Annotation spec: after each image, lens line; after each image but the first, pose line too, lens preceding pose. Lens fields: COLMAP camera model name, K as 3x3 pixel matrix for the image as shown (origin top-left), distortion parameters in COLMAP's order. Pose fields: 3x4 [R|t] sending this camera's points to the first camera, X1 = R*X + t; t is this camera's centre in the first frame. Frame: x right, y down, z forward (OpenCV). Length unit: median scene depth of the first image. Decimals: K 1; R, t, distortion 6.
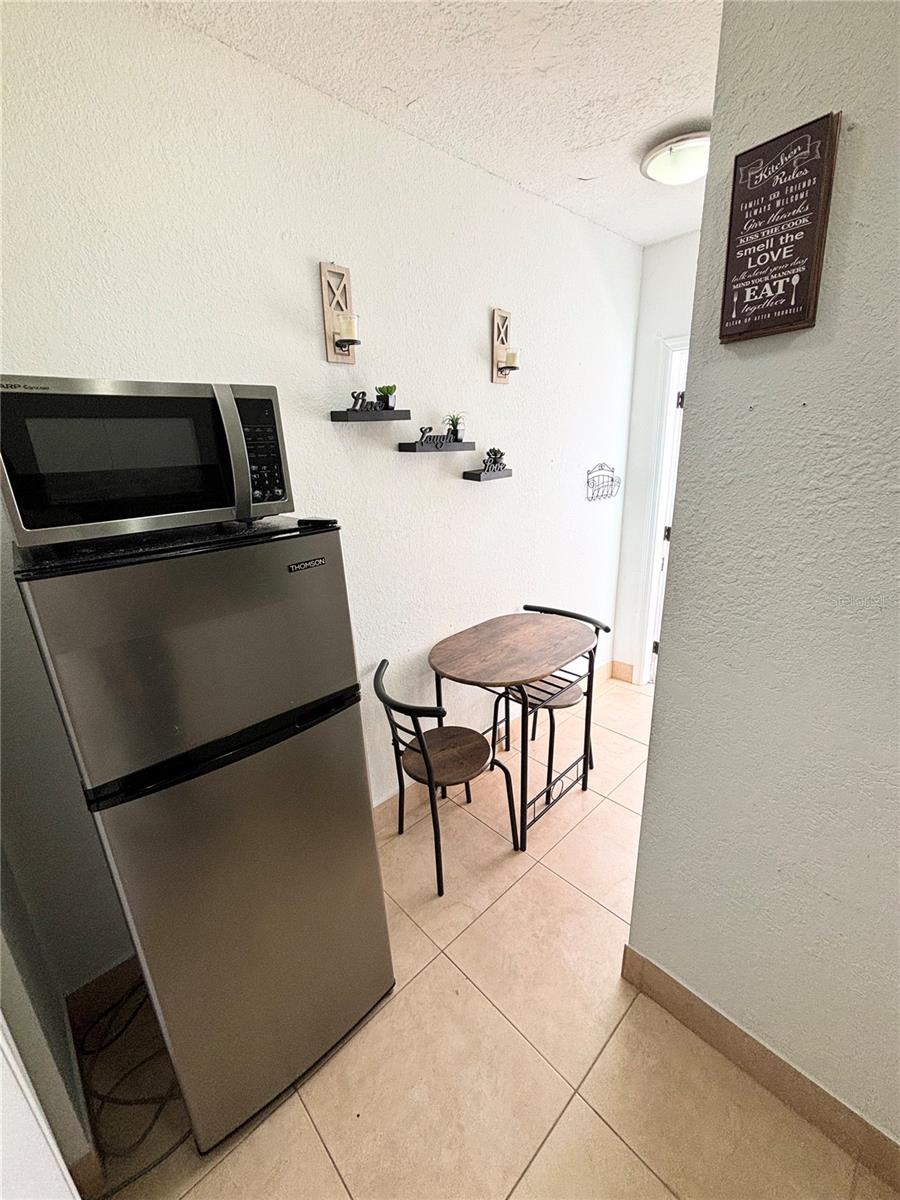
lens RADIAL K [[486.6, 0, 445.8], [0, 486.6, 601.7], [0, 0, 1]] dist [0.011543, -0.004755]
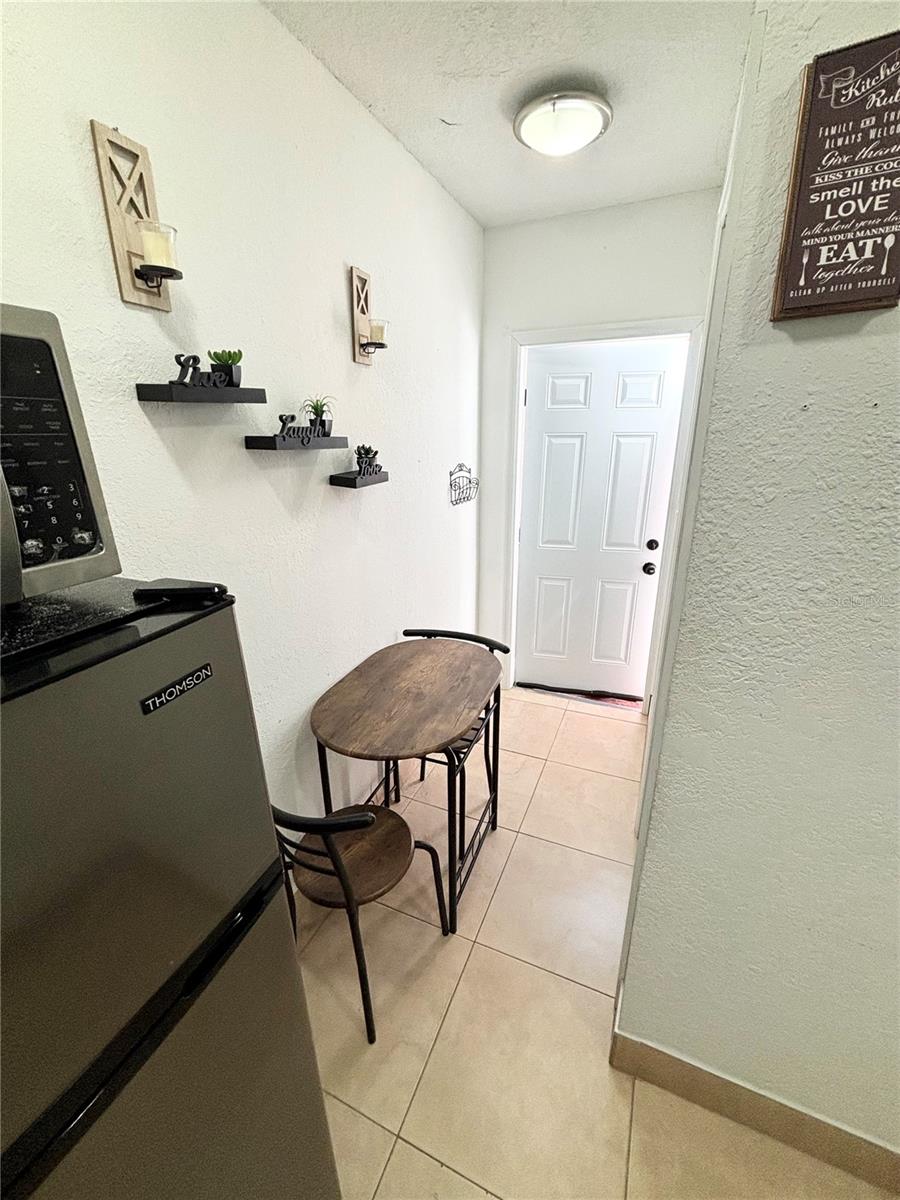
lens RADIAL K [[486.6, 0, 445.3], [0, 486.6, 598.6], [0, 0, 1]] dist [0.011543, -0.004755]
pose [[0.918076, -0.105082, 0.382224, -0.147307], [0.102985, 0.994343, 0.026005, -0.101199], [-0.382794, 0.015489, 0.923704, 0.298881]]
